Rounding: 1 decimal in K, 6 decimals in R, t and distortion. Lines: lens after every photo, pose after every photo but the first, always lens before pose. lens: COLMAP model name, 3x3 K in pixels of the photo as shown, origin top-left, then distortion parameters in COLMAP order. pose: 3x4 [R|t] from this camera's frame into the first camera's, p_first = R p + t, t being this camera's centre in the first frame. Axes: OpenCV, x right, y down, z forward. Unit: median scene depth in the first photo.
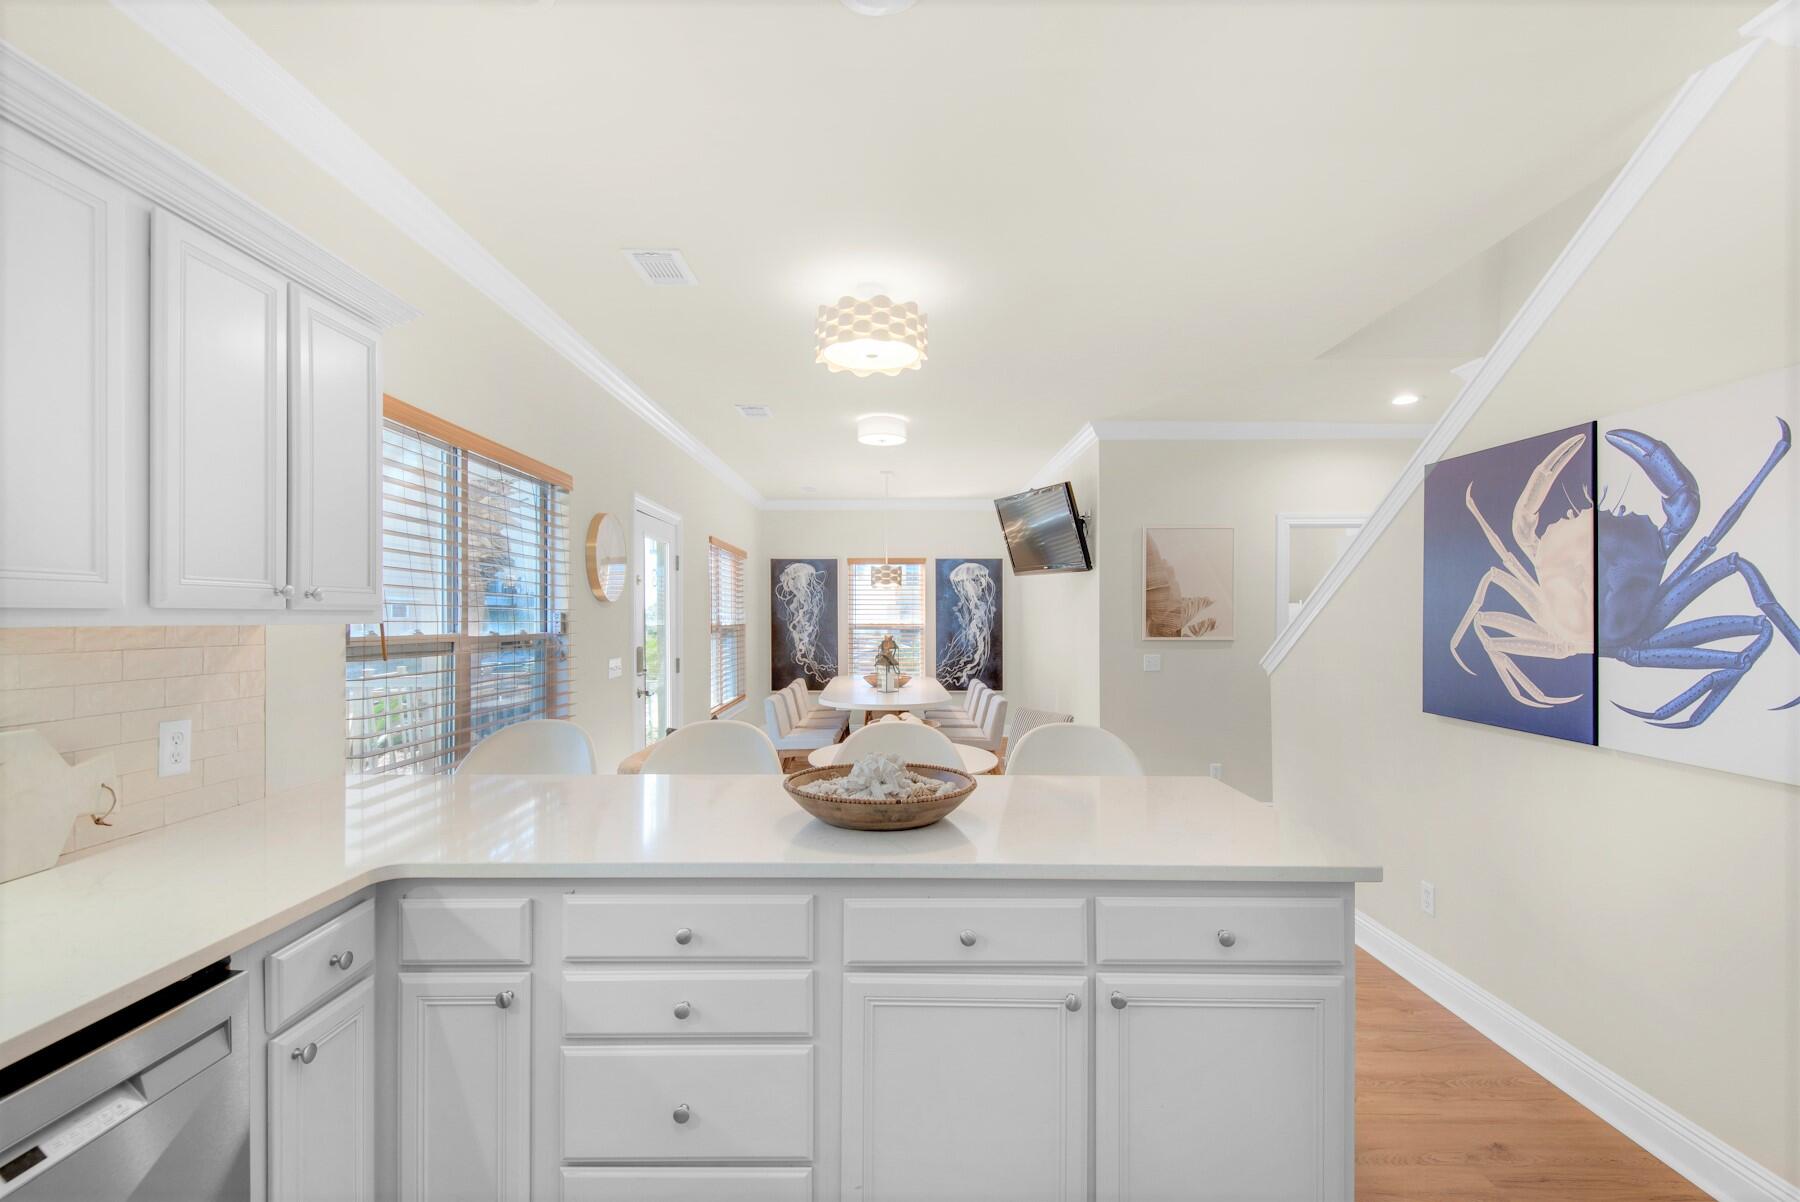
lens RADIAL K [[824.4, 0, 902.1], [0, 824.4, 610.6], [0, 0, 1]] dist [0.017505, 0.000117]
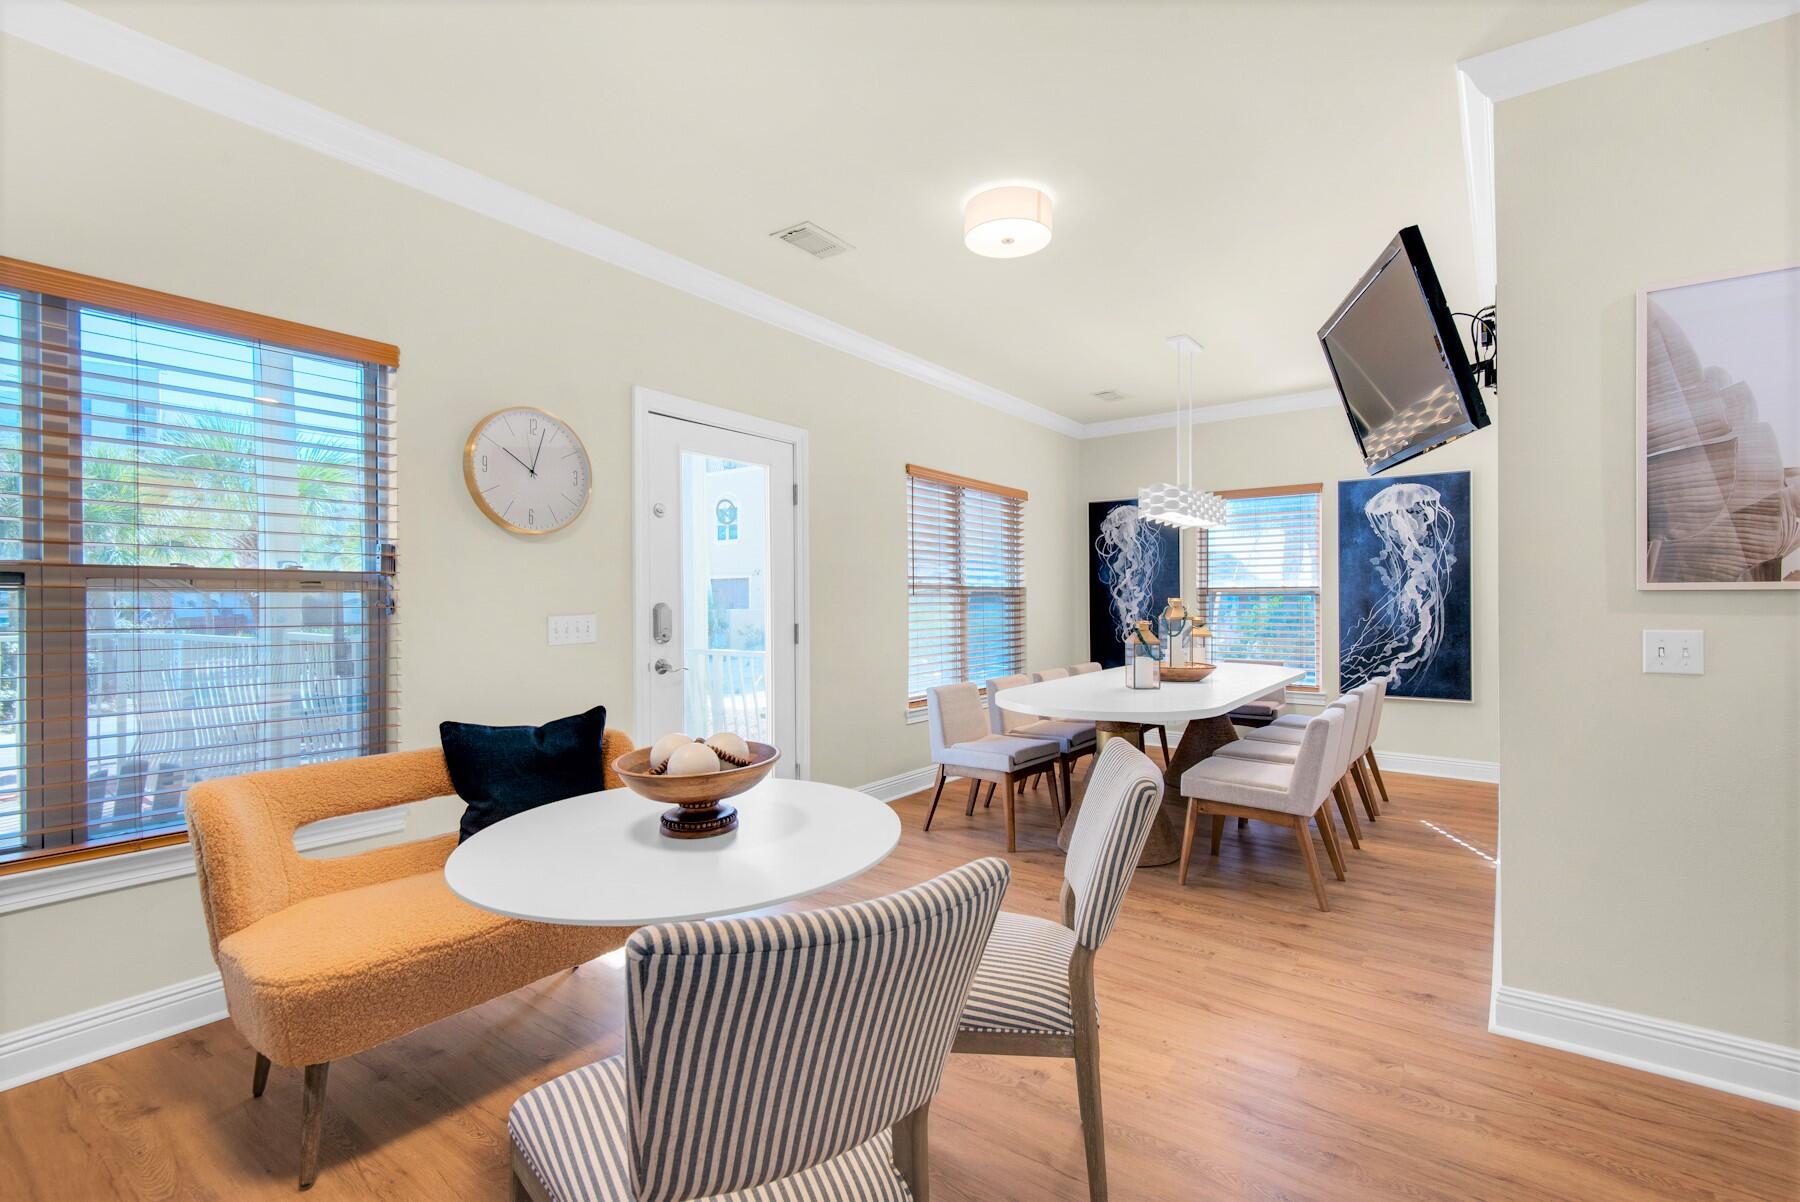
lens RADIAL K [[824.4, 0, 893.4], [0, 824.4, 598.8], [0, 0, 1]] dist [0.017505, 0.000117]
pose [[0.794494, -0.005038, -0.607251, 0.153910], [0.008134, 0.999964, 0.002345, 0.021503], [0.607217, -0.006803, 0.794507, 0.296137]]
